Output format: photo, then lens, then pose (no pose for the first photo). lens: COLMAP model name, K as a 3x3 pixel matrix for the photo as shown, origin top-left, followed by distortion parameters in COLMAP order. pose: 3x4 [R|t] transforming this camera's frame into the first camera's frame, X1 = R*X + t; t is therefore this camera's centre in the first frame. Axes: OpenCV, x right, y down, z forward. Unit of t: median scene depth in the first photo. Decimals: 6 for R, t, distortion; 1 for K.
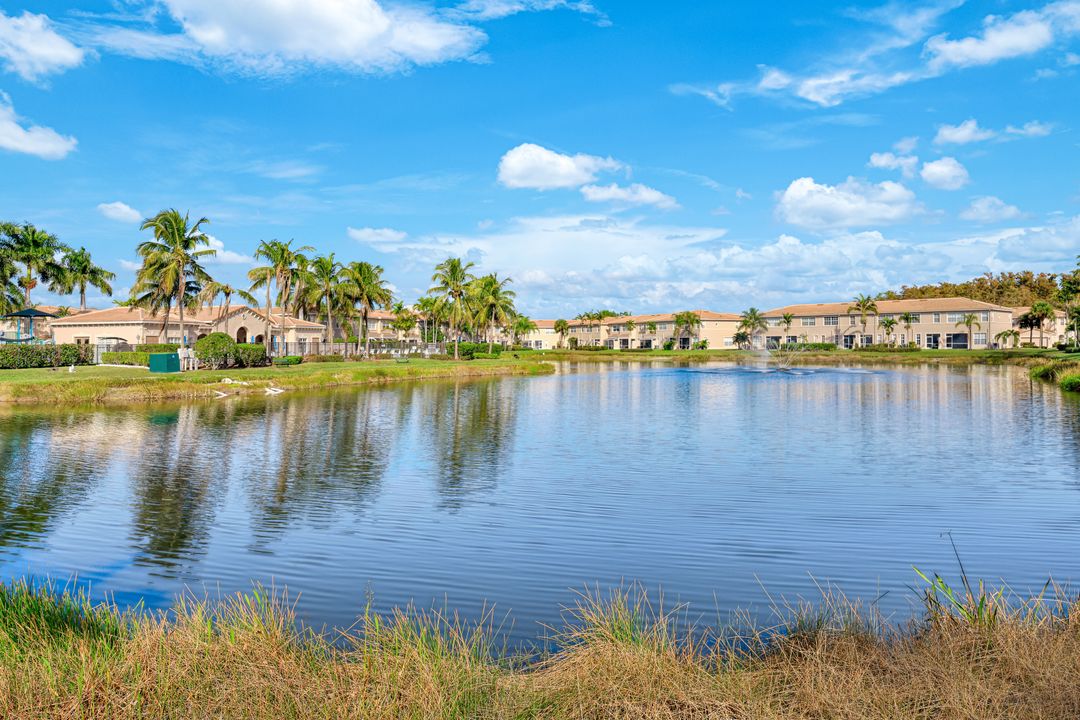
lens RADIAL K [[736.7, 0, 537.2], [0, 736.7, 357.9], [0, 0, 1]] dist [-0.007418, -0.000816]
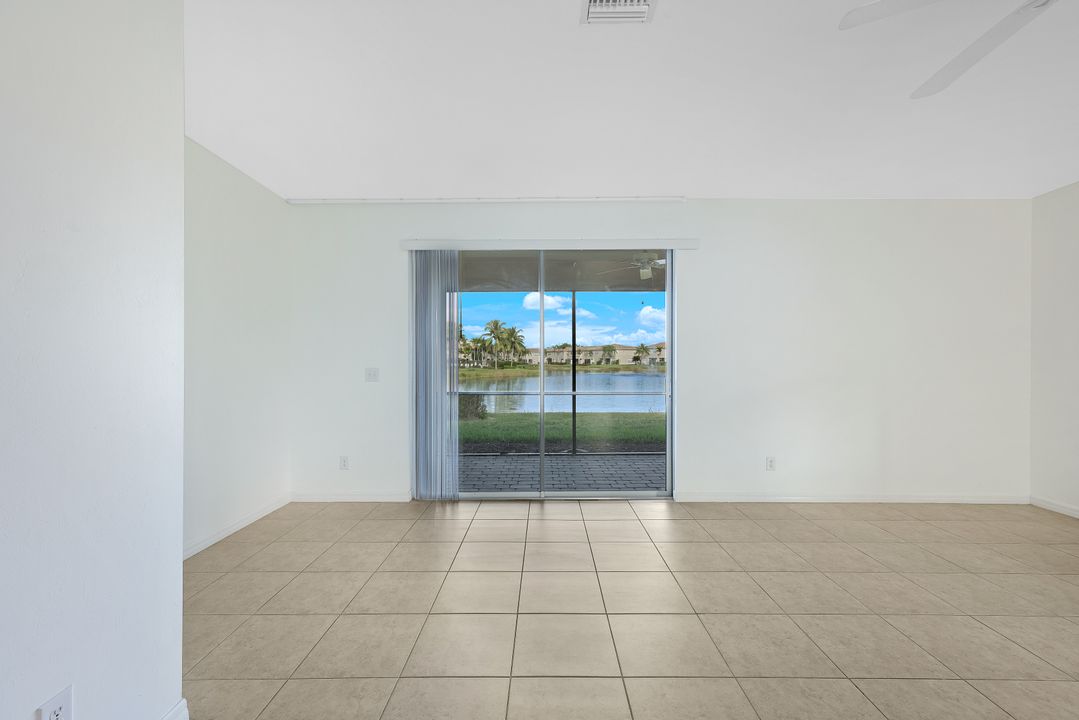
lens RADIAL K [[444.5, 0, 538.3], [0, 444.5, 351.9], [0, 0, 1]] dist [-0.002188, 0.000908]
pose [[0.999308, 0.011368, 0.035427, -0.025681], [-0.010202, 0.999406, -0.032920, -0.003966], [-0.035780, 0.032535, 0.998830, -0.175905]]
